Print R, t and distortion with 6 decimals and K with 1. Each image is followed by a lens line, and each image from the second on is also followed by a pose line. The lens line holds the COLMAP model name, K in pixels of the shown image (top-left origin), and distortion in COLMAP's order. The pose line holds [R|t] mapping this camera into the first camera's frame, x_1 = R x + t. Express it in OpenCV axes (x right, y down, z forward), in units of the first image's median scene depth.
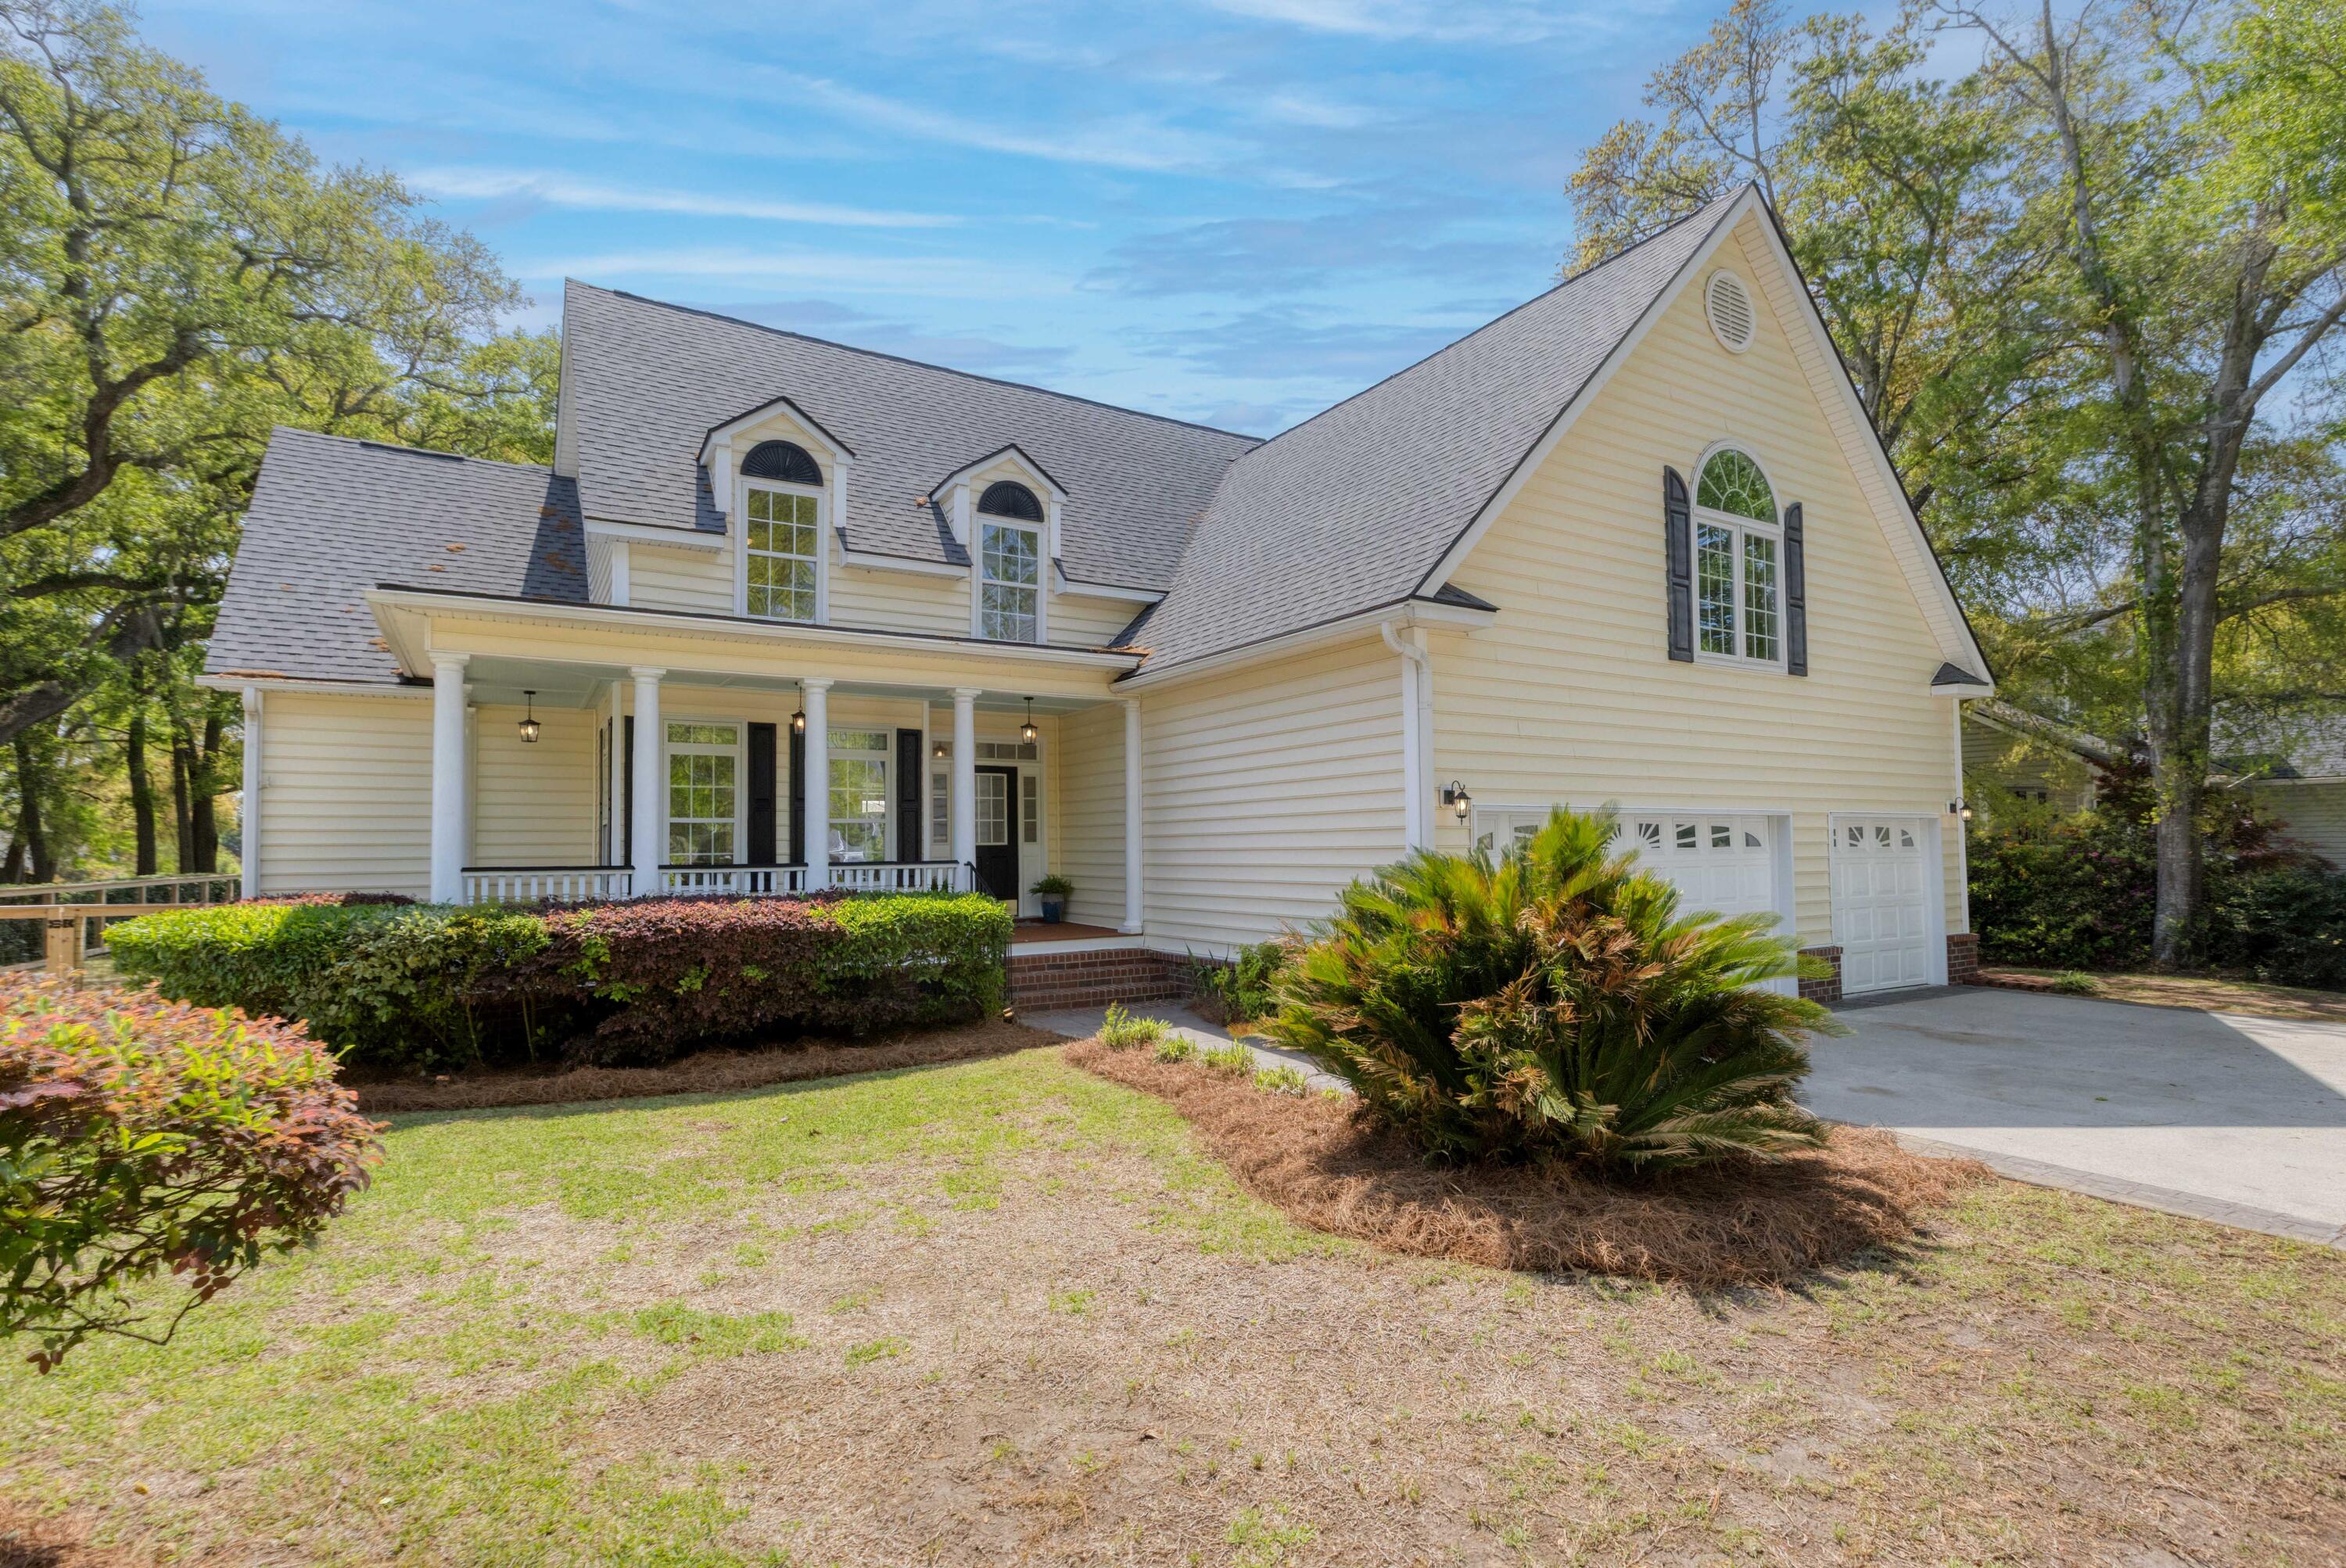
lens RADIAL K [[1125.6, 0, 1173.0], [0, 1125.6, 784.0], [0, 0, 1]] dist [0.002067, -0.000109]
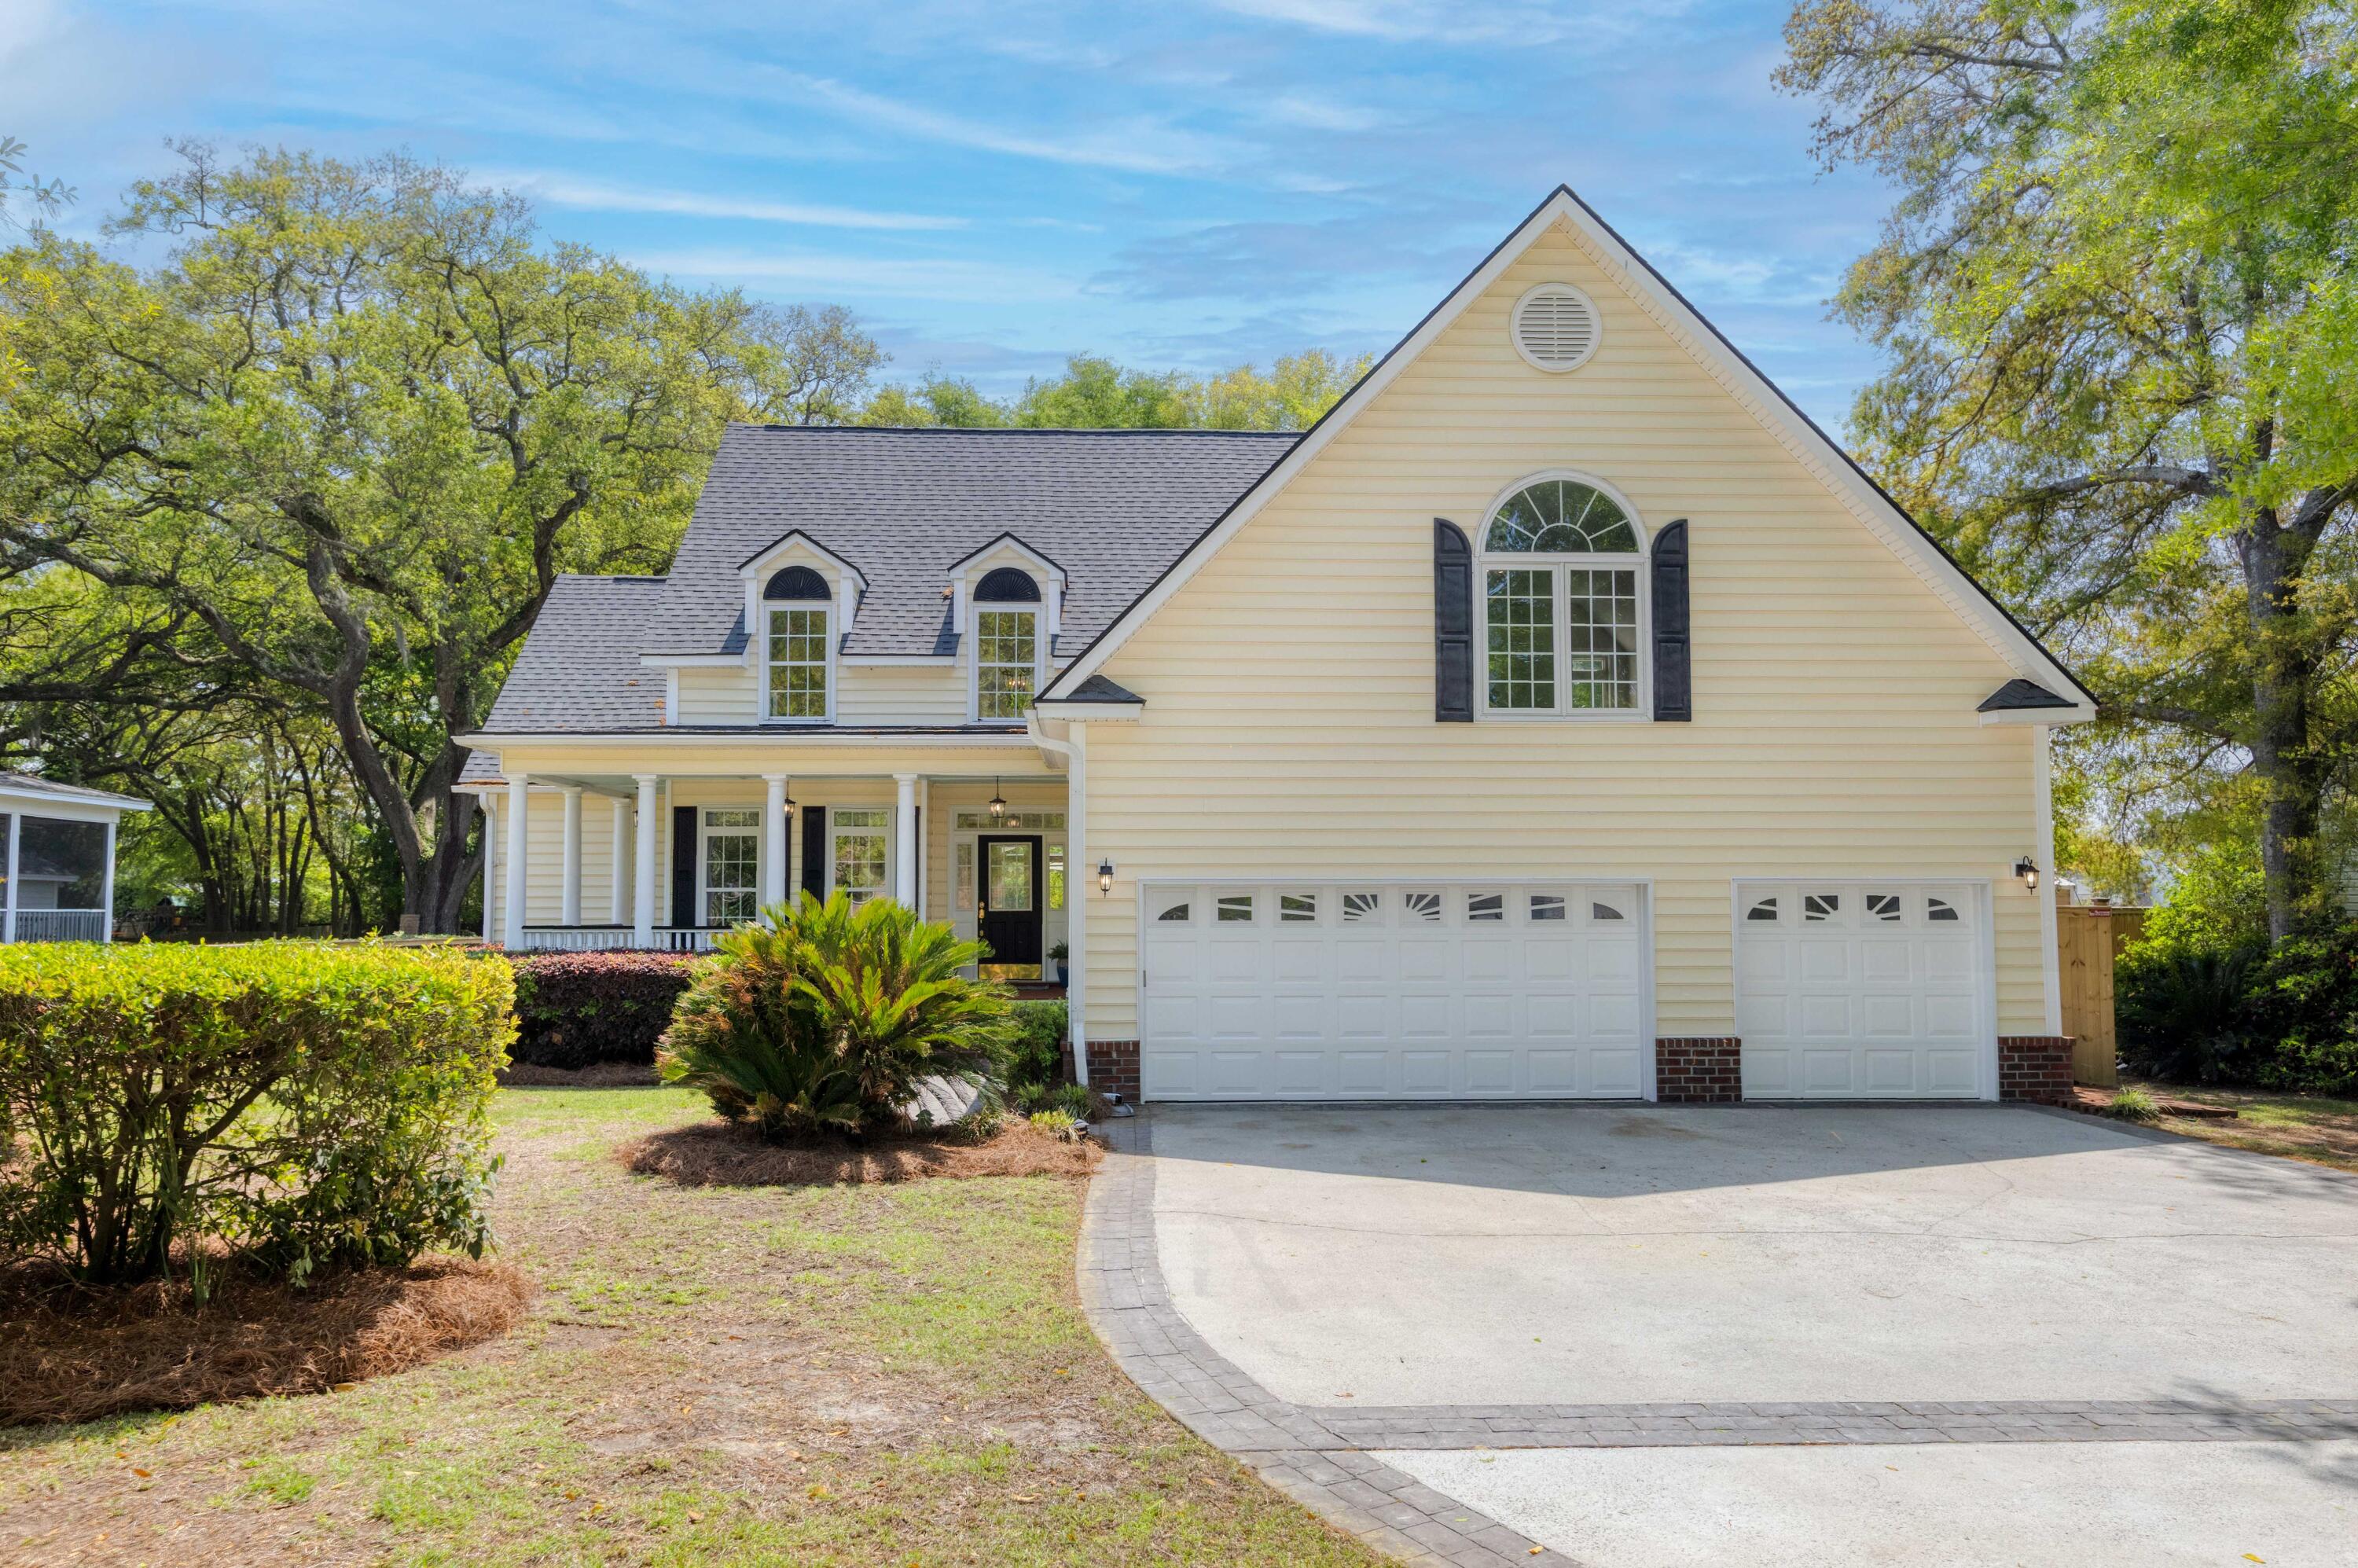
lens RADIAL K [[1611.3, 0, 1180.2], [0, 1611.3, 793.3], [0, 0, 1]] dist [0.006252, 0.000412]
pose [[0.867404, -0.029849, -0.496708, 0.876804], [0.022618, 0.999533, -0.020567, -0.025413], [0.497090, 0.006605, 0.867674, -0.274135]]
